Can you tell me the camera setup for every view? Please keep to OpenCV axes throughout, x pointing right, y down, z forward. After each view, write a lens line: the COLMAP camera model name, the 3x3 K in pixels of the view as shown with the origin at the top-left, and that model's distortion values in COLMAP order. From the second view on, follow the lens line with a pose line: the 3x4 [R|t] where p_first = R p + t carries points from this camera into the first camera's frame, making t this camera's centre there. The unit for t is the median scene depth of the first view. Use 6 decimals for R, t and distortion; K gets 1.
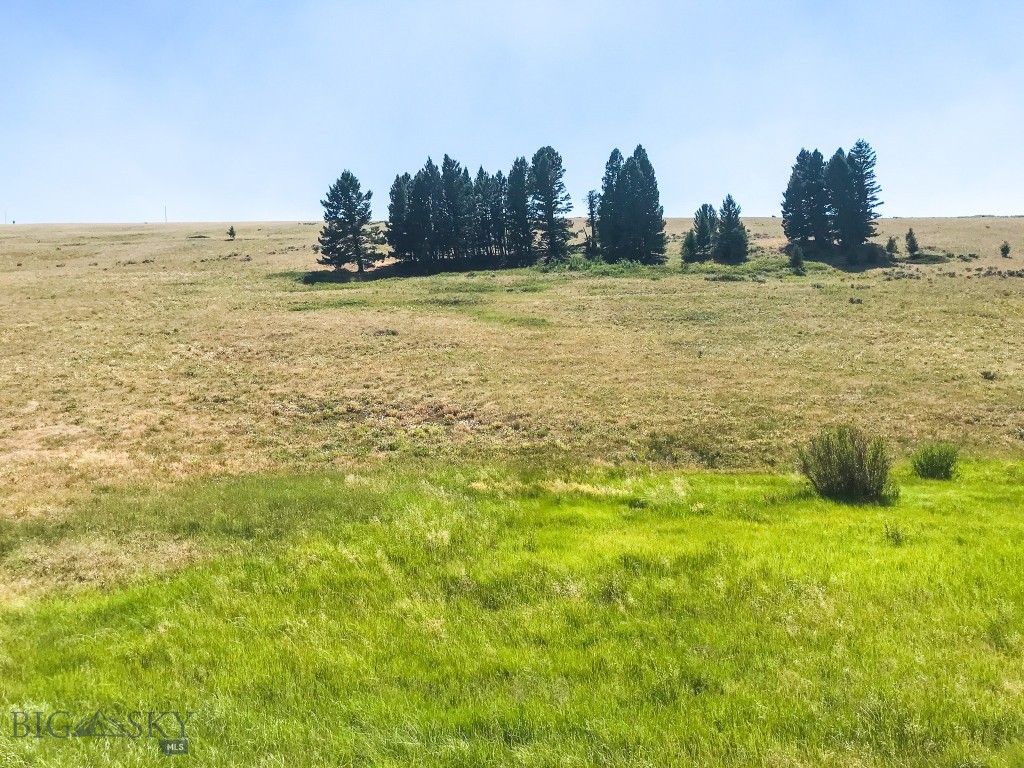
lens RADIAL K [[835.5, 0, 504.9], [0, 835.5, 376.5], [0, 0, 1]] dist [0.040652, -0.054818]
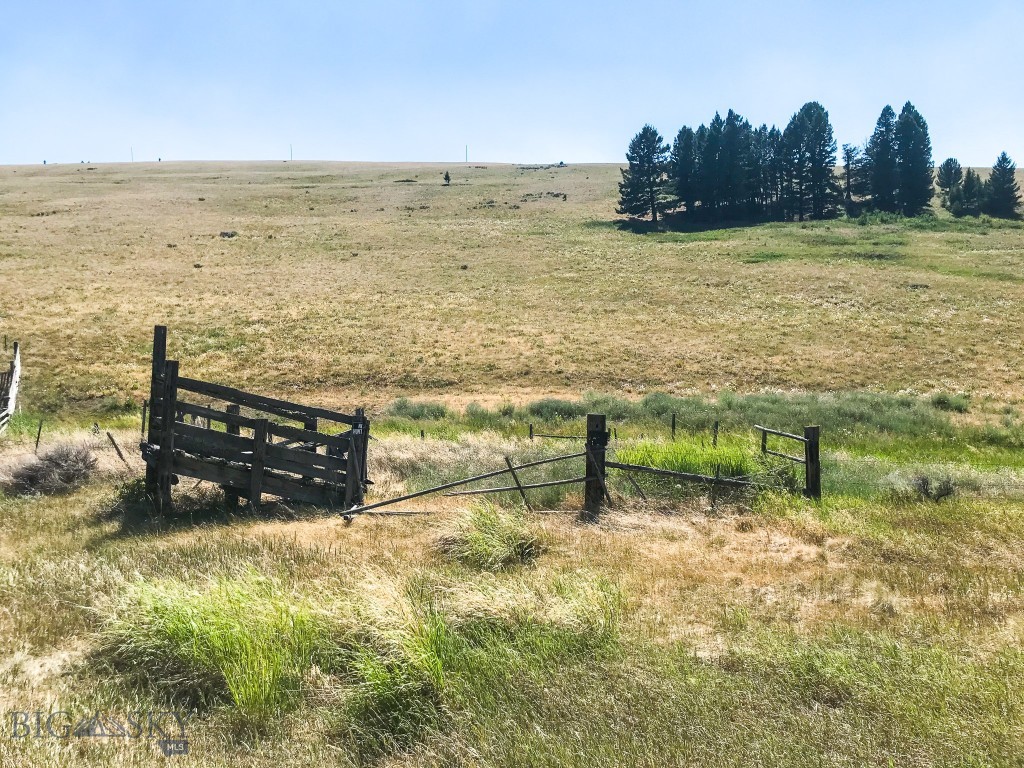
lens RADIAL K [[835.5, 0, 506.5], [0, 835.5, 383.7], [0, 0, 1]] dist [0.040652, -0.054818]
pose [[0.999770, 0.017408, -0.012550, -0.331882], [-0.016329, 0.996541, 0.081485, -0.002127], [0.013925, -0.081262, 0.996596, -0.085941]]
